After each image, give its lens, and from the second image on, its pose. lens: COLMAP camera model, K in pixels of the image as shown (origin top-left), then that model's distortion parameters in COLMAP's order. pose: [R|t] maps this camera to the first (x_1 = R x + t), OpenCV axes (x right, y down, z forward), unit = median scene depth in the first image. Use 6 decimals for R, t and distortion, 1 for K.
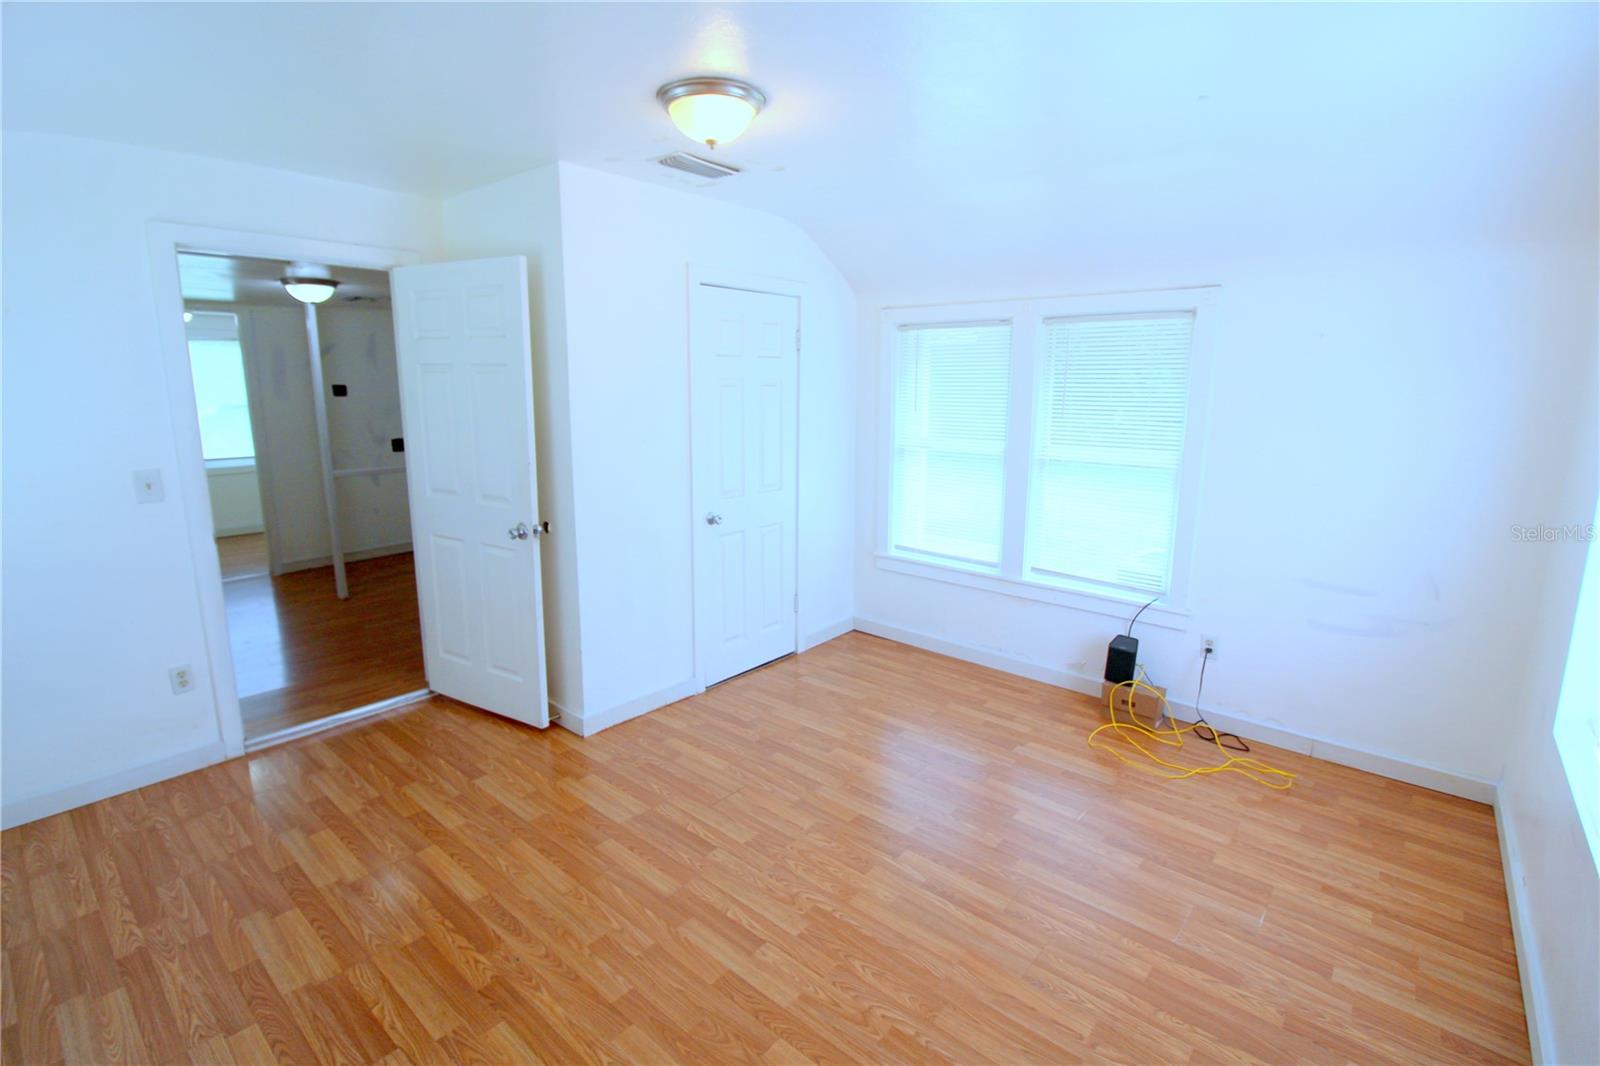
lens RADIAL K [[732.0, 0, 794.2], [0, 732.0, 536.4], [0, 0, 1]] dist [-0.005557, -0.005096]
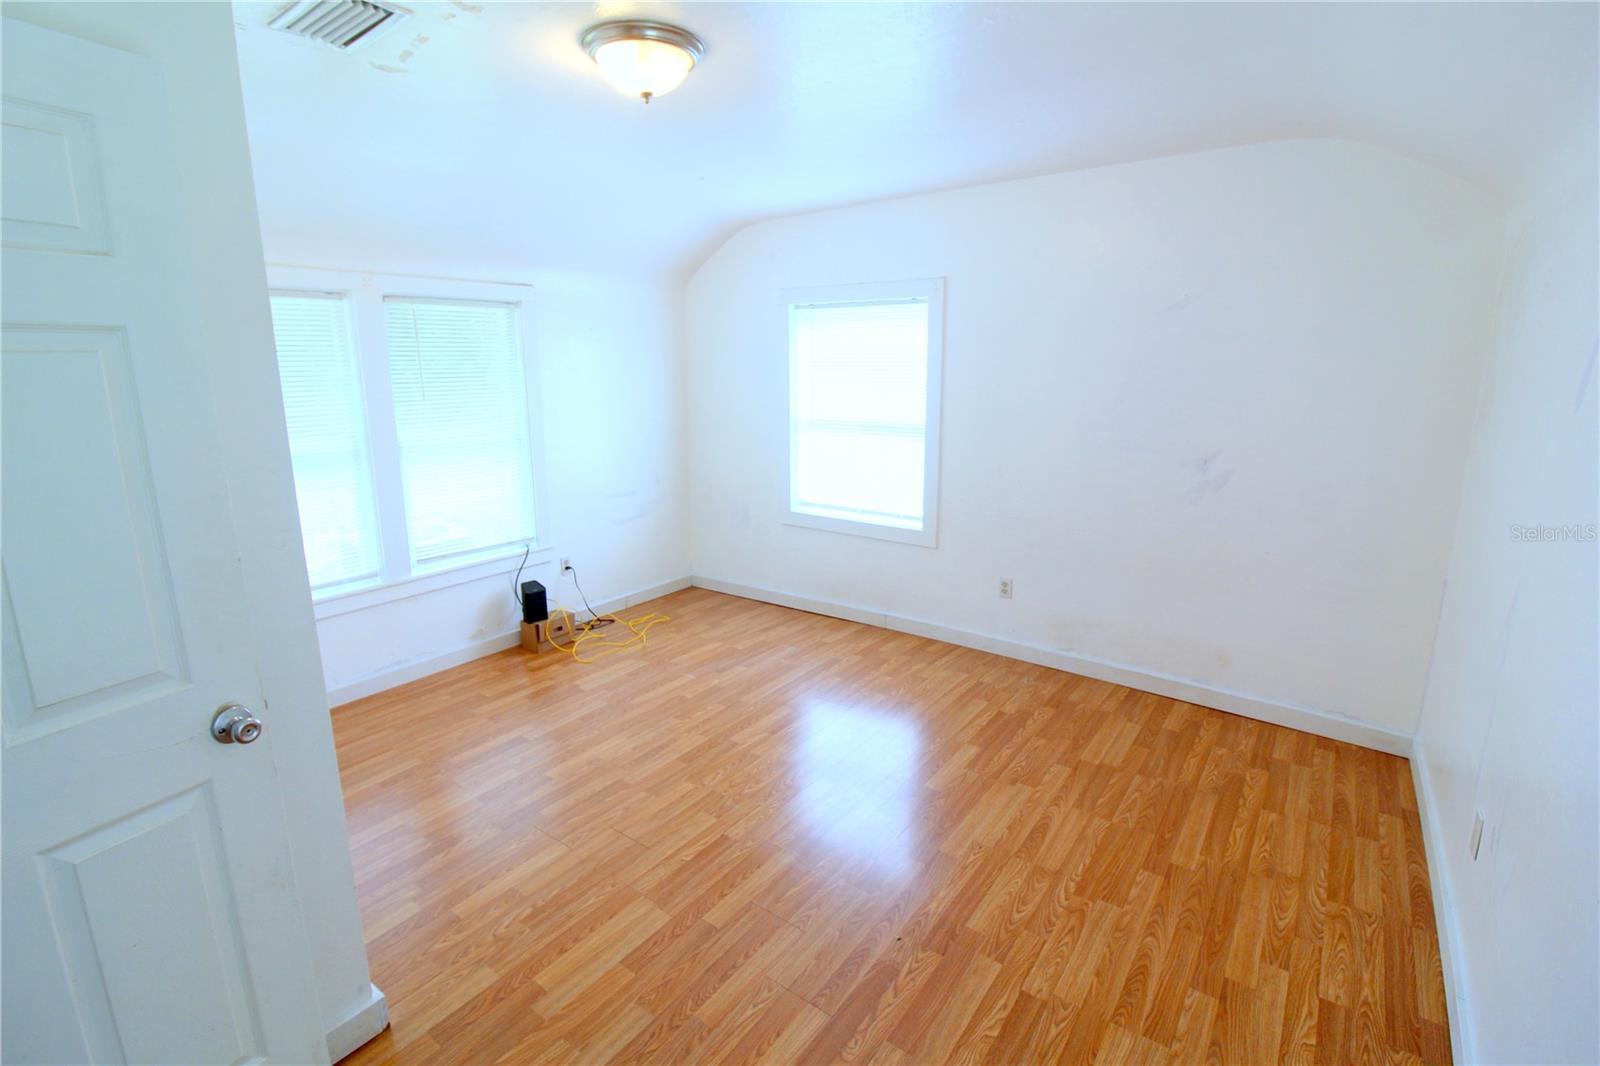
lens RADIAL K [[732.0, 0, 799.8], [0, 732.0, 532.4], [0, 0, 1]] dist [-0.005557, -0.005096]
pose [[-0.070150, -0.230783, 0.970473, -0.985938], [0.218943, 0.945586, 0.240691, -0.176338], [-0.973213, 0.229363, -0.015804, 0.830483]]
